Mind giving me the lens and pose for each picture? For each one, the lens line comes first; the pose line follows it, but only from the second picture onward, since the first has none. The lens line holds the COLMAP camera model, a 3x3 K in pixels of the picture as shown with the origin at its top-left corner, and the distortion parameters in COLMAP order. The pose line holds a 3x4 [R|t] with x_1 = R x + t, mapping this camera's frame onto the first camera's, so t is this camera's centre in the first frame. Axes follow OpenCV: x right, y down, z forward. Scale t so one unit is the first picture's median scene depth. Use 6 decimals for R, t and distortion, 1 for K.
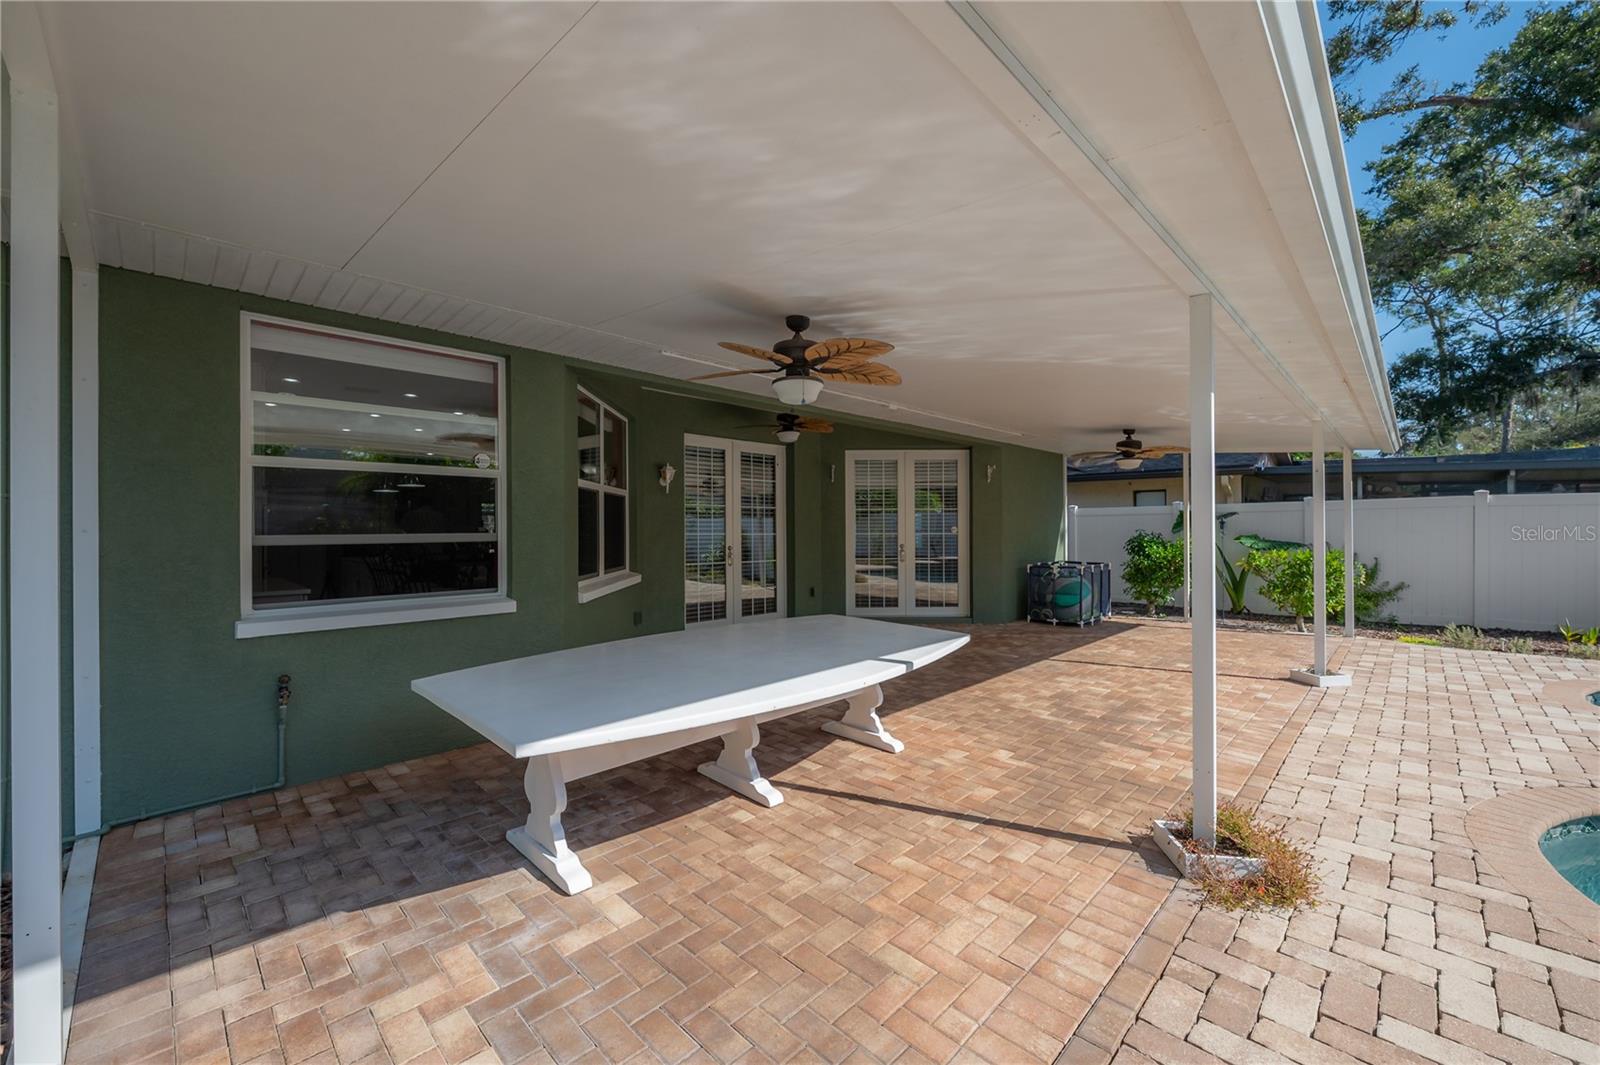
lens RADIAL K [[632.3, 0, 828.3], [0, 632.3, 527.0], [0, 0, 1]] dist [-0.008319, 0.000714]
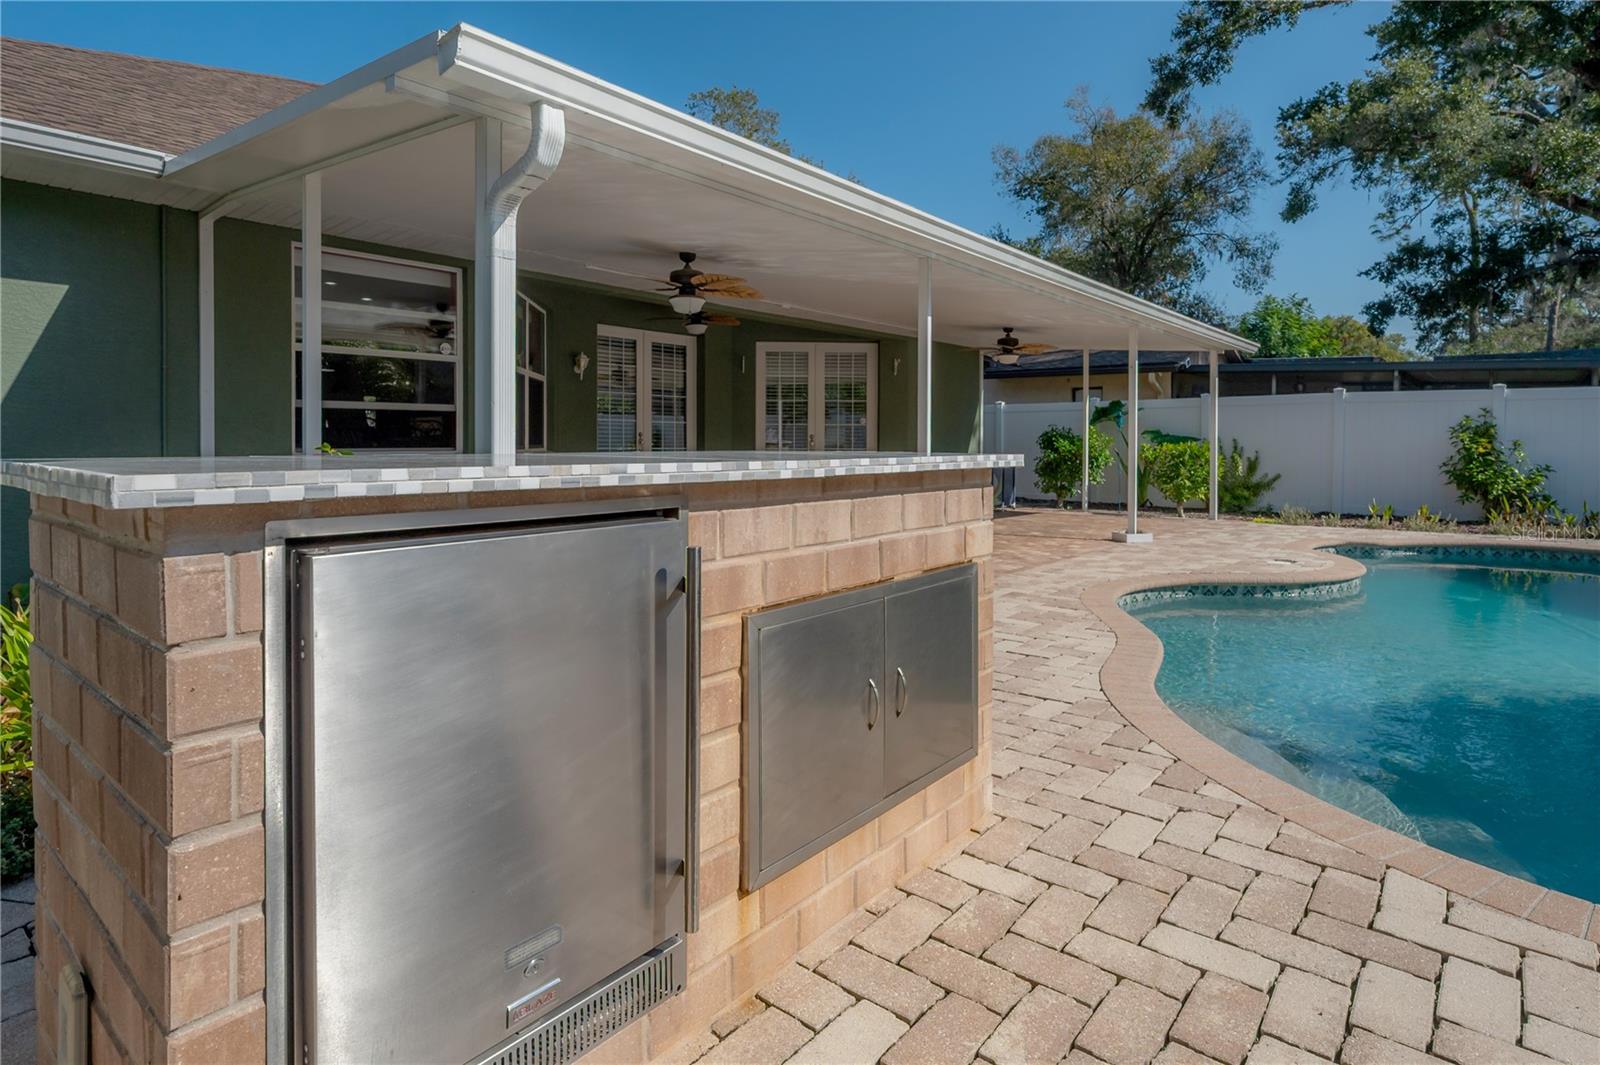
lens RADIAL K [[816.1, 0, 840.6], [0, 816.1, 454.0], [0, 0, 1]] dist [-0.003455, 0.000604]
pose [[0.996517, 0.005927, 0.083185, 0.053646], [-0.007685, 0.999754, 0.020826, 0.030662], [-0.083041, -0.021393, 0.996316, -0.323987]]
